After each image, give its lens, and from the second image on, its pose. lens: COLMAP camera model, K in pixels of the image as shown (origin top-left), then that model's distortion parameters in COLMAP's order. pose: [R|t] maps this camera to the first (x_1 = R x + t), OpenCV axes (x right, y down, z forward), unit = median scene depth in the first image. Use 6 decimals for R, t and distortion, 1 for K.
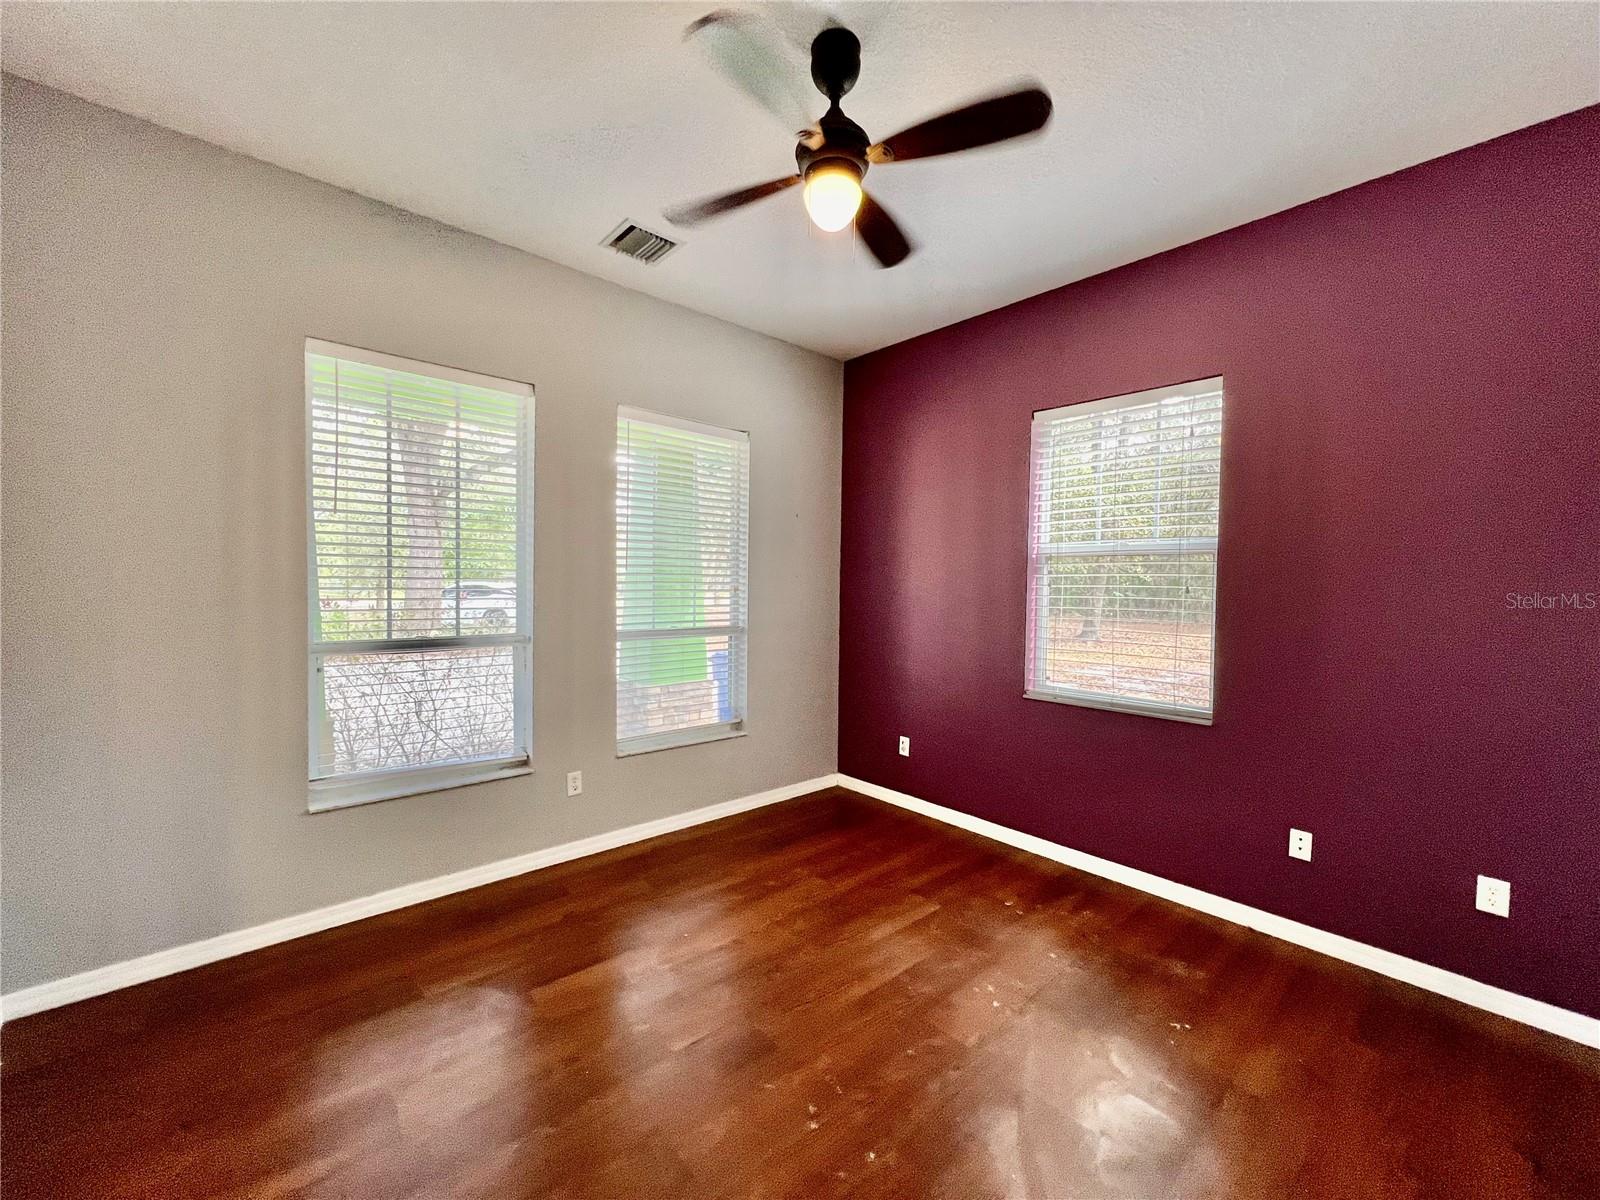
lens RADIAL K [[637.5, 0, 787.1], [0, 637.5, 596.7], [0, 0, 1]] dist [-0.000772, 0.000486]
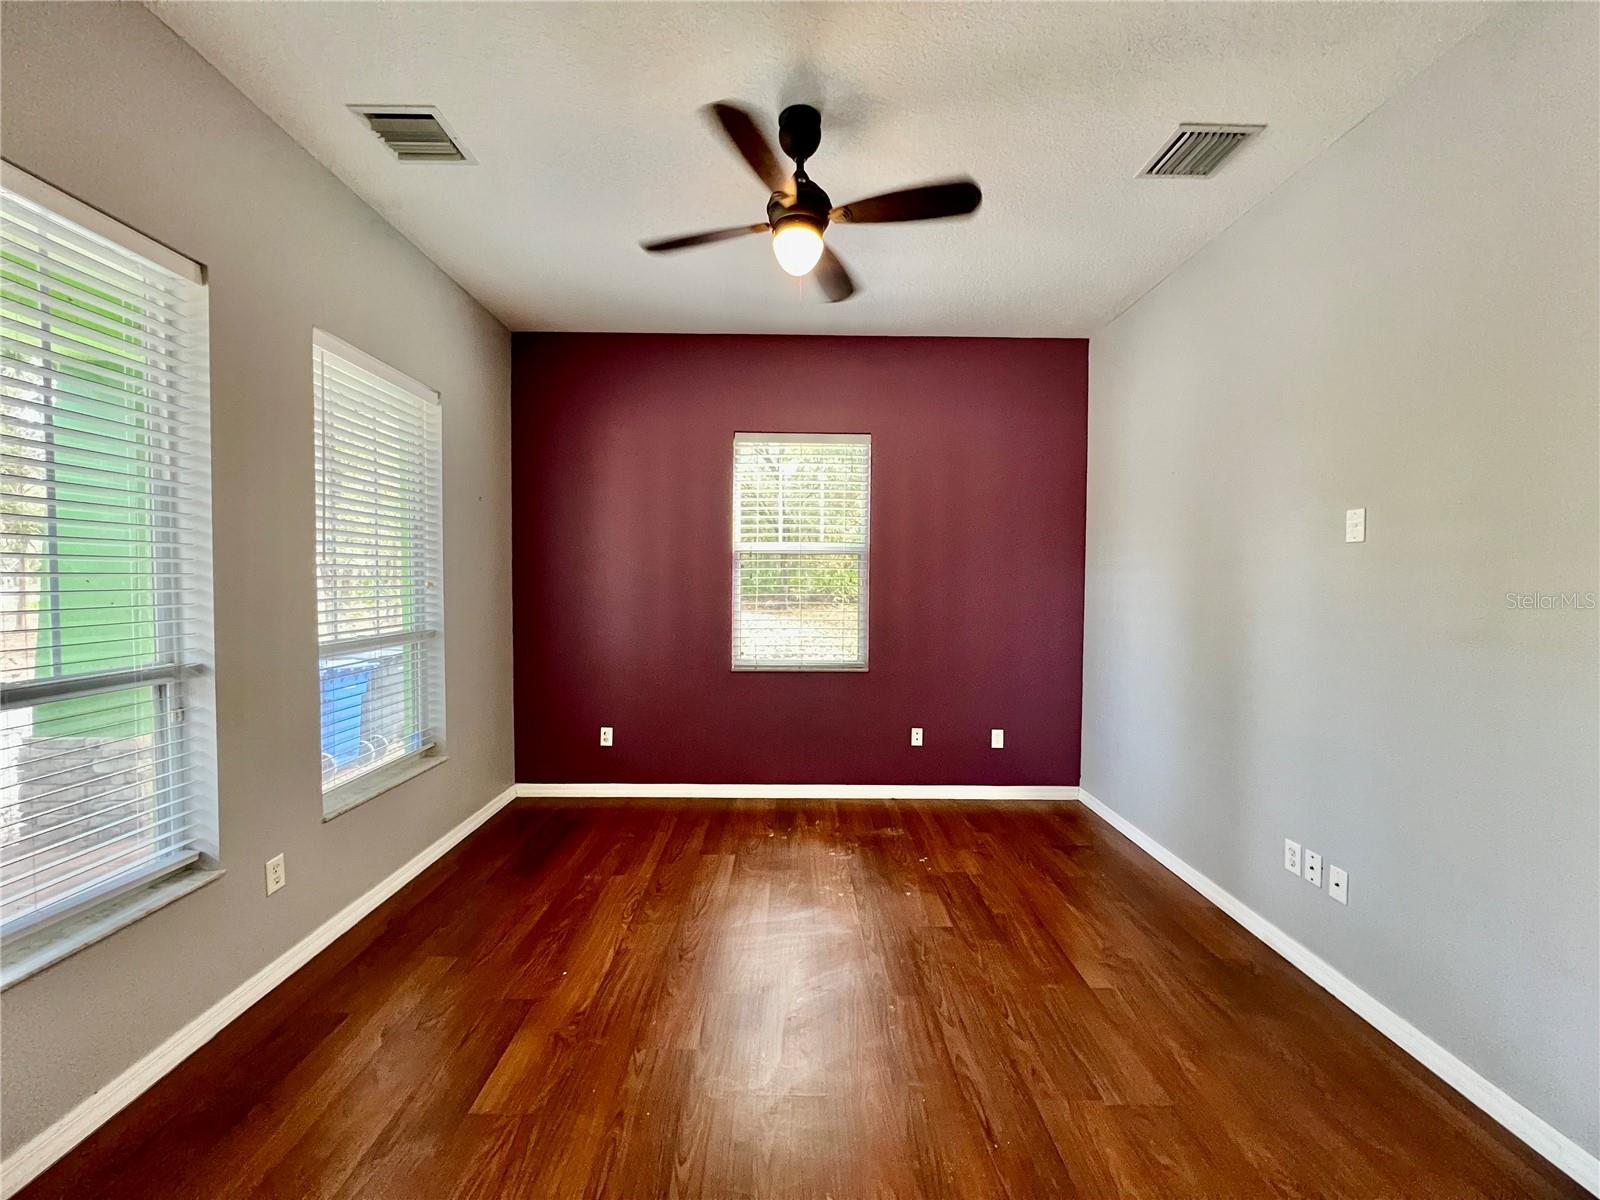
lens RADIAL K [[637.5, 0, 791.8], [0, 637.5, 596.0], [0, 0, 1]] dist [-0.000772, 0.000486]
pose [[0.657661, -0.029531, 0.752735, -0.467465], [0.020760, 0.999562, 0.021077, -0.005748], [-0.753028, 0.001765, 0.657987, 0.135845]]
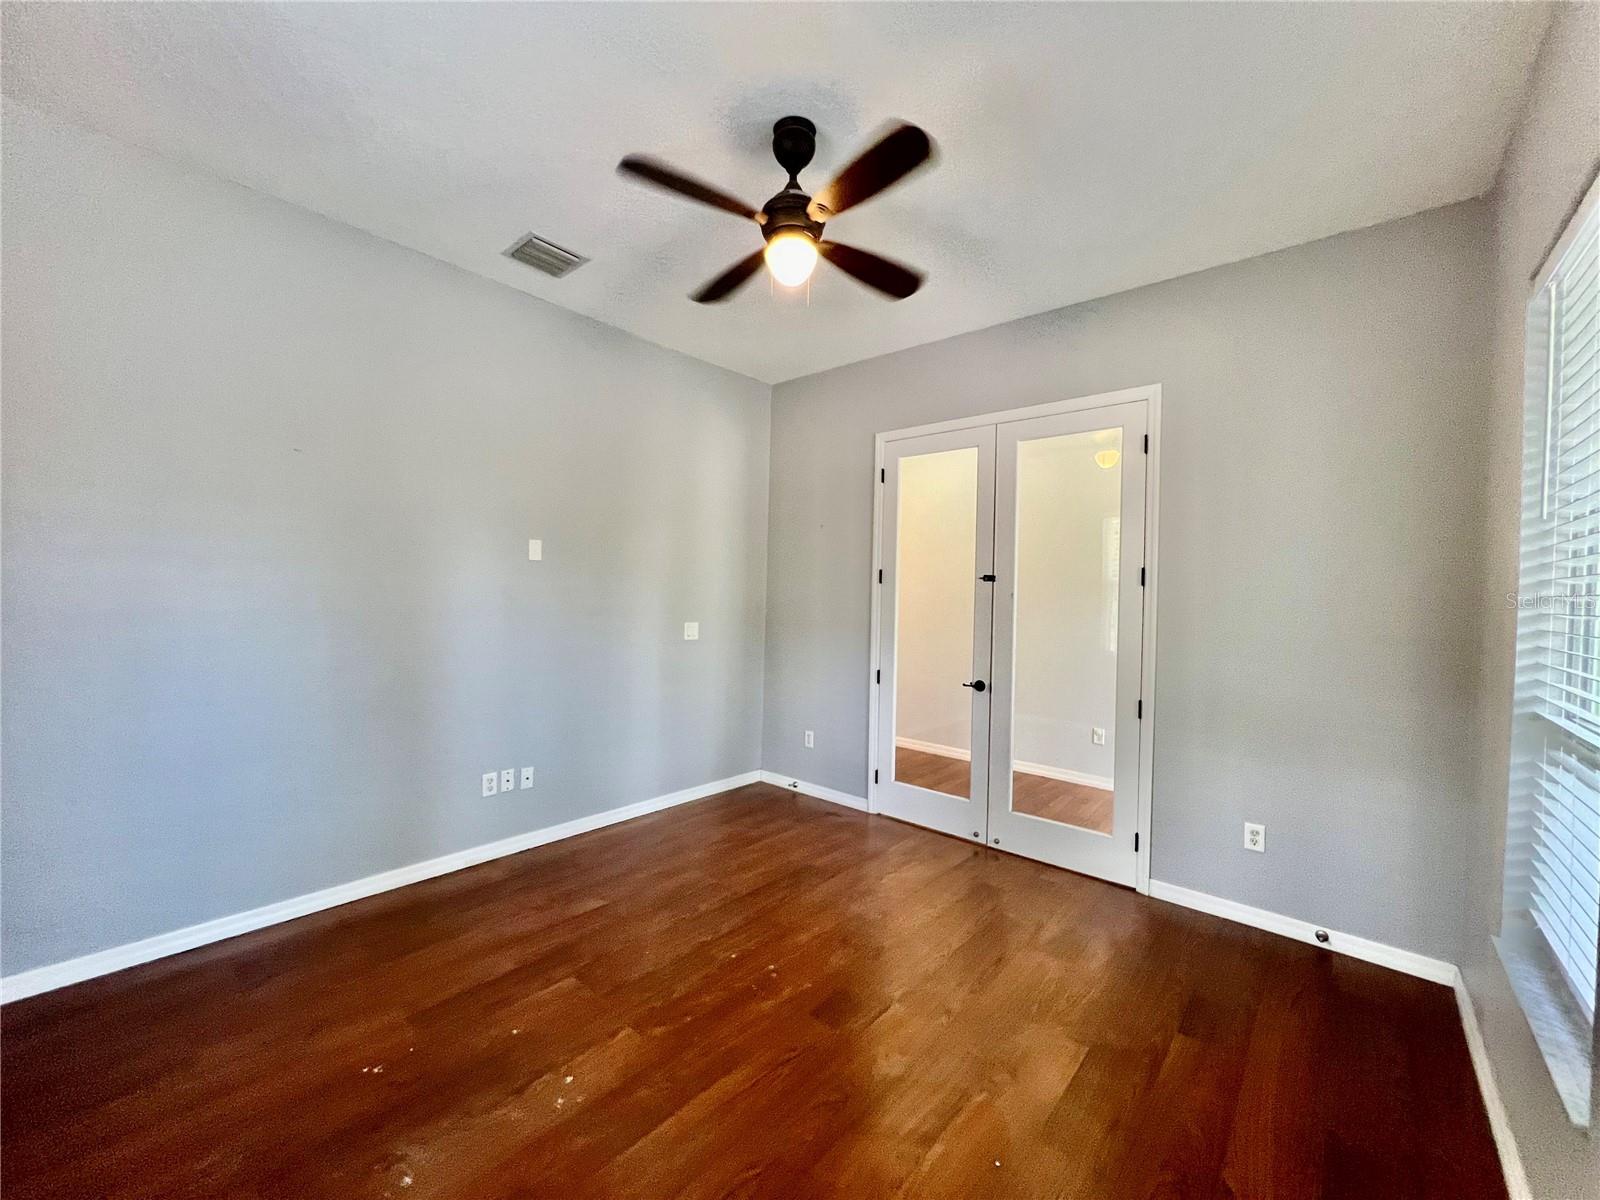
lens RADIAL K [[637.5, 0, 798.4], [0, 637.5, 597.6], [0, 0, 1]] dist [-0.000772, 0.000486]
pose [[-0.988740, -0.041960, -0.143641, 0.119027], [-0.046144, 0.998598, 0.025919, -0.021657], [0.142352, 0.032256, -0.989290, 1.225069]]
